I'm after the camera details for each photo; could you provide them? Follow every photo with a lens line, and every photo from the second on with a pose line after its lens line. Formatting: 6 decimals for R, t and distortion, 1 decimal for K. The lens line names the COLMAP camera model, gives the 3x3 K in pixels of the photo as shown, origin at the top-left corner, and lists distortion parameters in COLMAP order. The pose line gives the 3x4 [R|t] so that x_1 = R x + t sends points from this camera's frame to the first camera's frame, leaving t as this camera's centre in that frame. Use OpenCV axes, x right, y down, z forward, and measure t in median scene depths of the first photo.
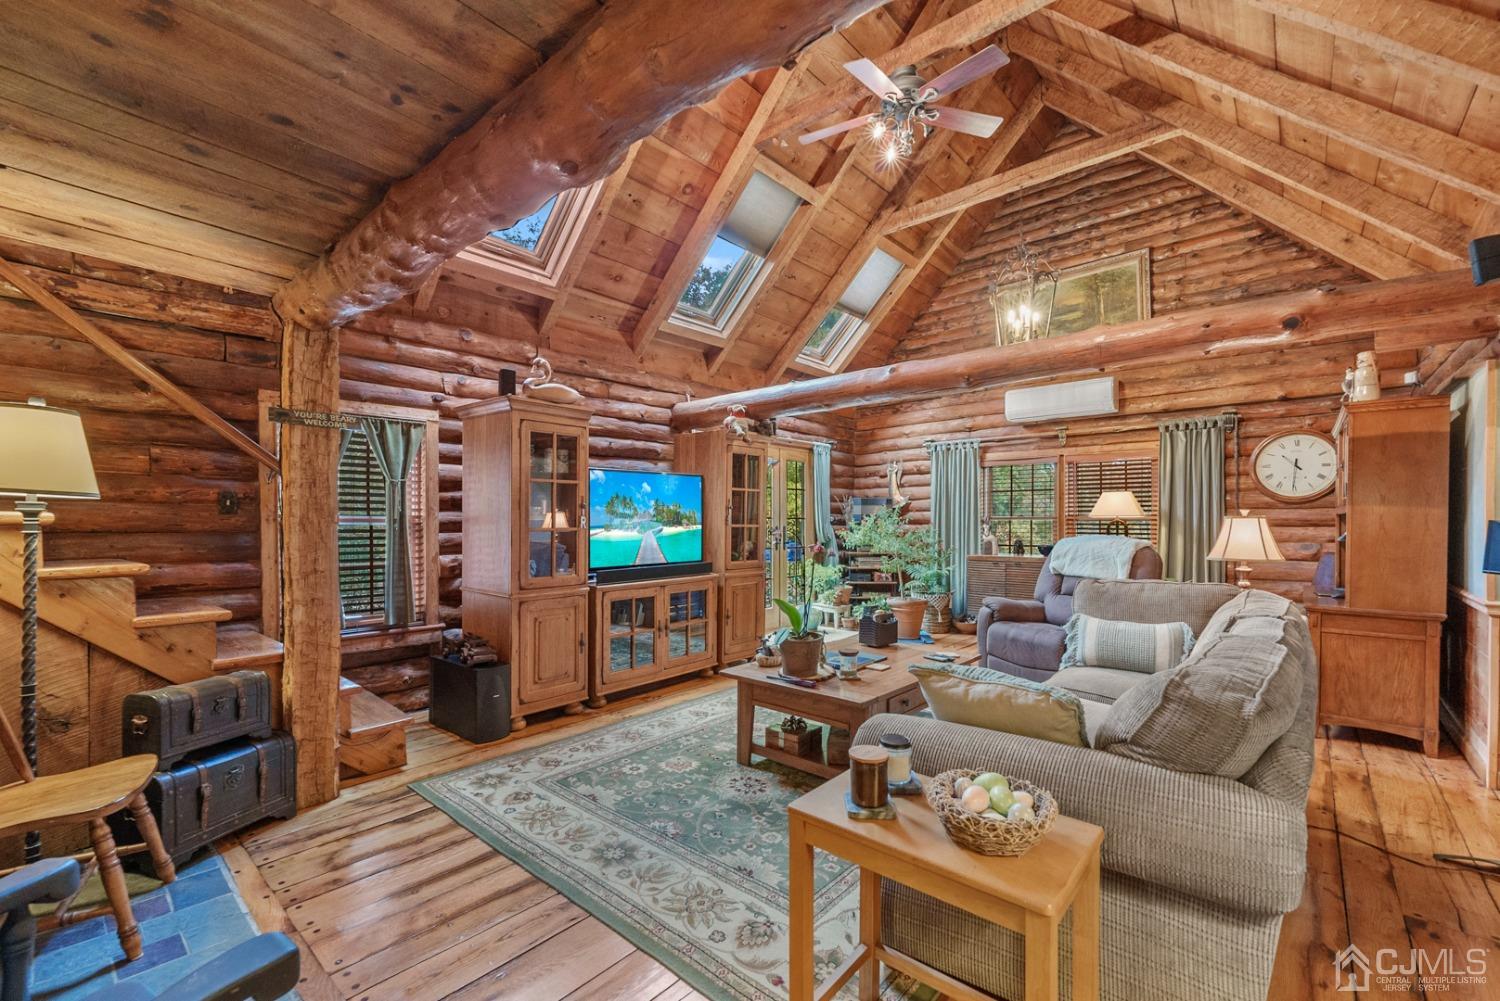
lens RADIAL K [[616.9, 0, 725.4], [0, 616.9, 526.6], [0, 0, 1]] dist [-0.005932, -0.000484]
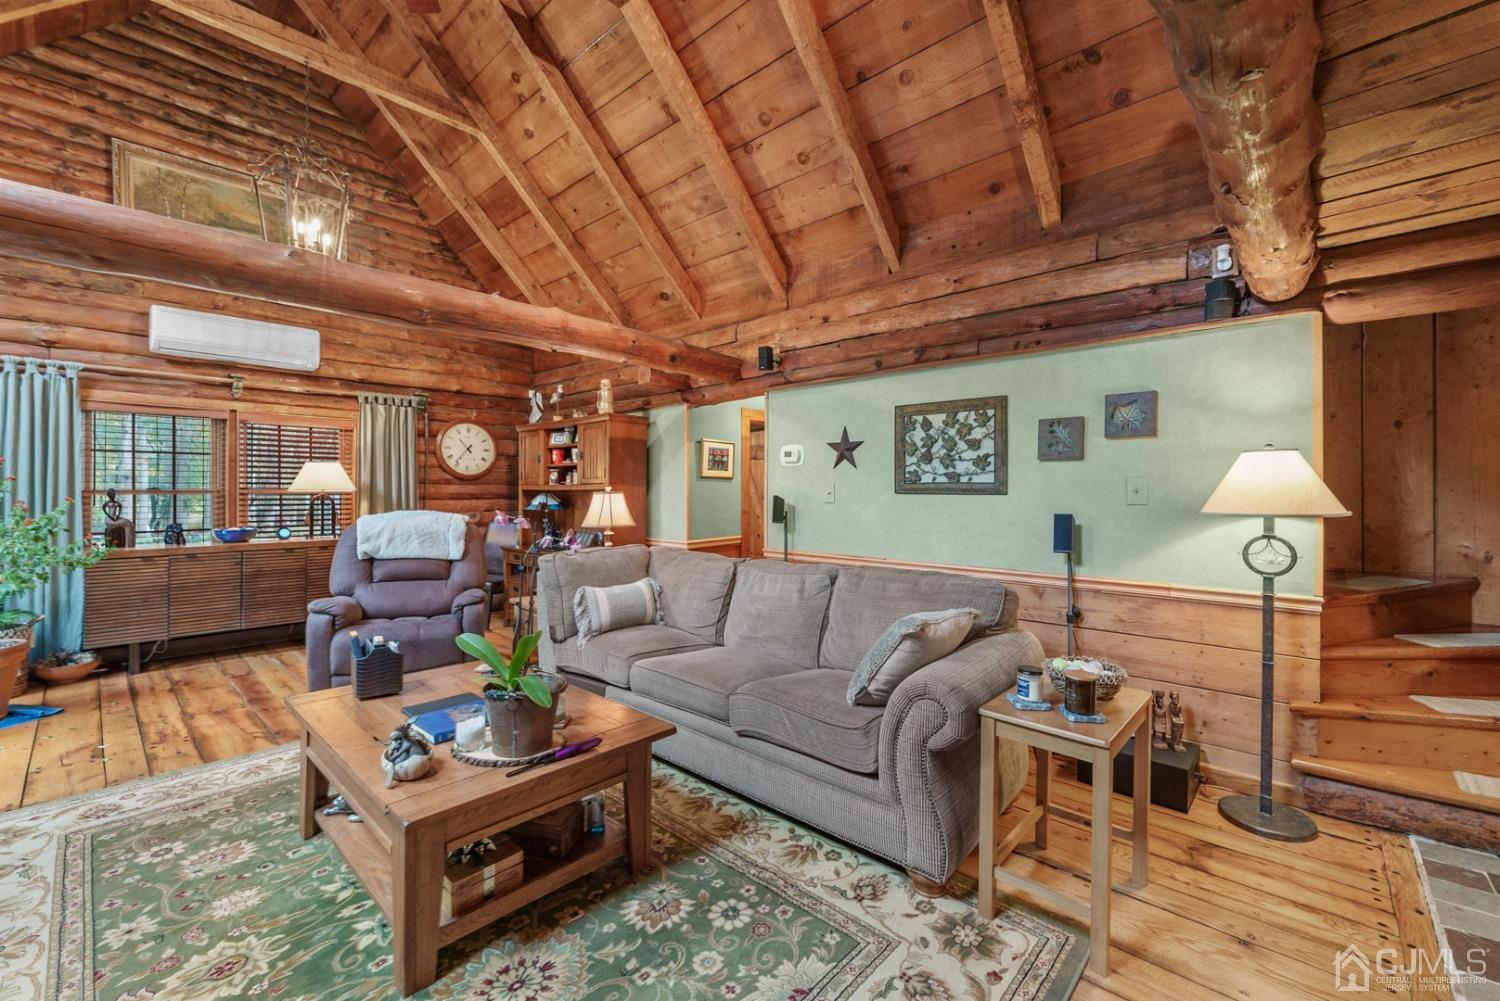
lens RADIAL K [[616.9, 0, 764.4], [0, 616.9, 492.5], [0, 0, 1]] dist [-0.005932, -0.000484]
pose [[-0.019627, -0.000325, 0.999807, -0.290412], [0.012796, 0.999918, 0.000576, -0.007482], [-0.999725, 0.012805, -0.019621, 0.444726]]
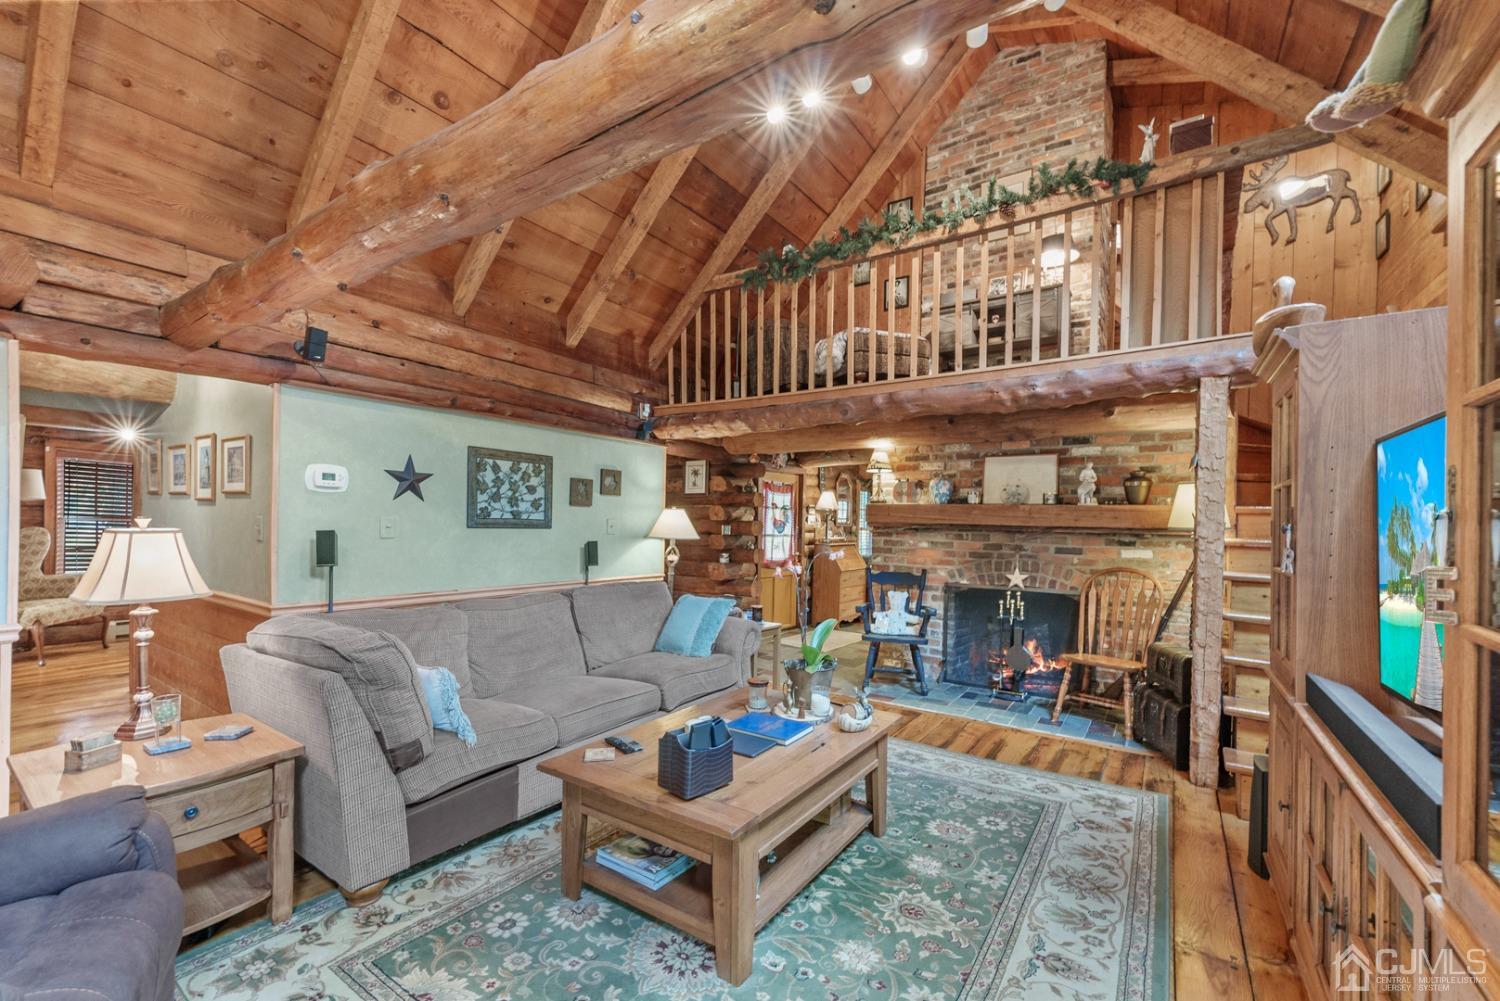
lens RADIAL K [[616.9, 0, 754.0], [0, 616.9, 524.3], [0, 0, 1]] dist [-0.005932, -0.000484]
pose [[-0.985909, -0.015992, -0.166518, 0.211448], [-0.018884, 0.999697, 0.015797, -0.027357], [0.166215, 0.018719, -0.985912, 1.106448]]
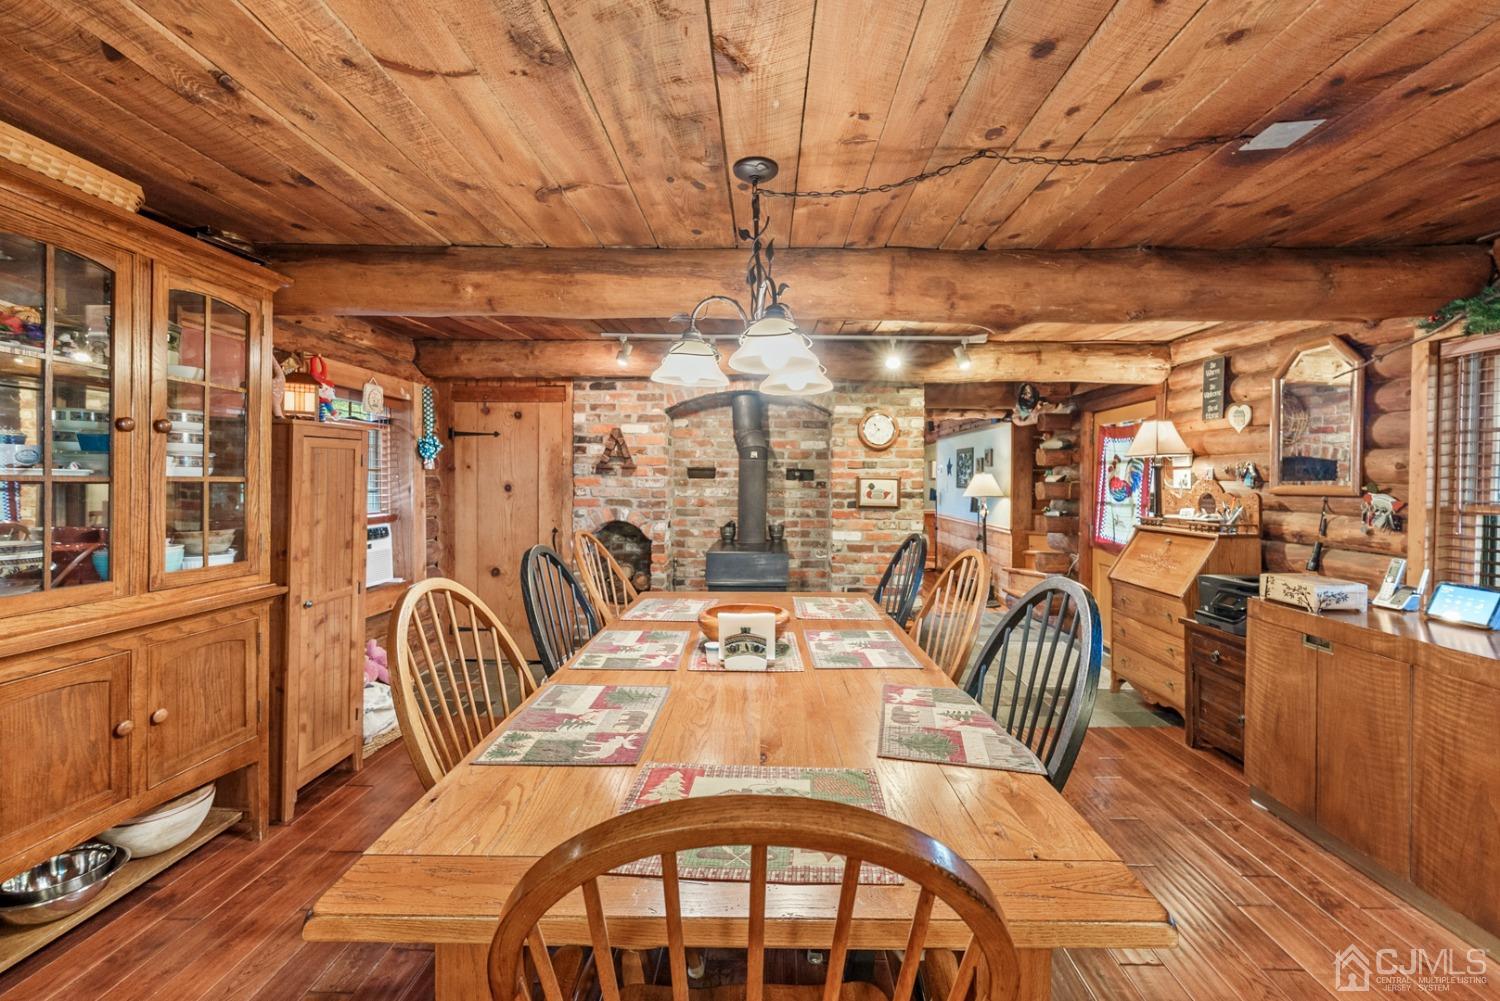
lens RADIAL K [[616.9, 0, 749.6], [0, 616.9, 485.0], [0, 0, 1]] dist [-0.005932, -0.000484]
pose [[0.751364, 0.006293, 0.659858, -1.050025], [-0.004413, 0.999980, -0.004512, -0.001012], [-0.659873, 0.000478, 0.751377, -0.593883]]
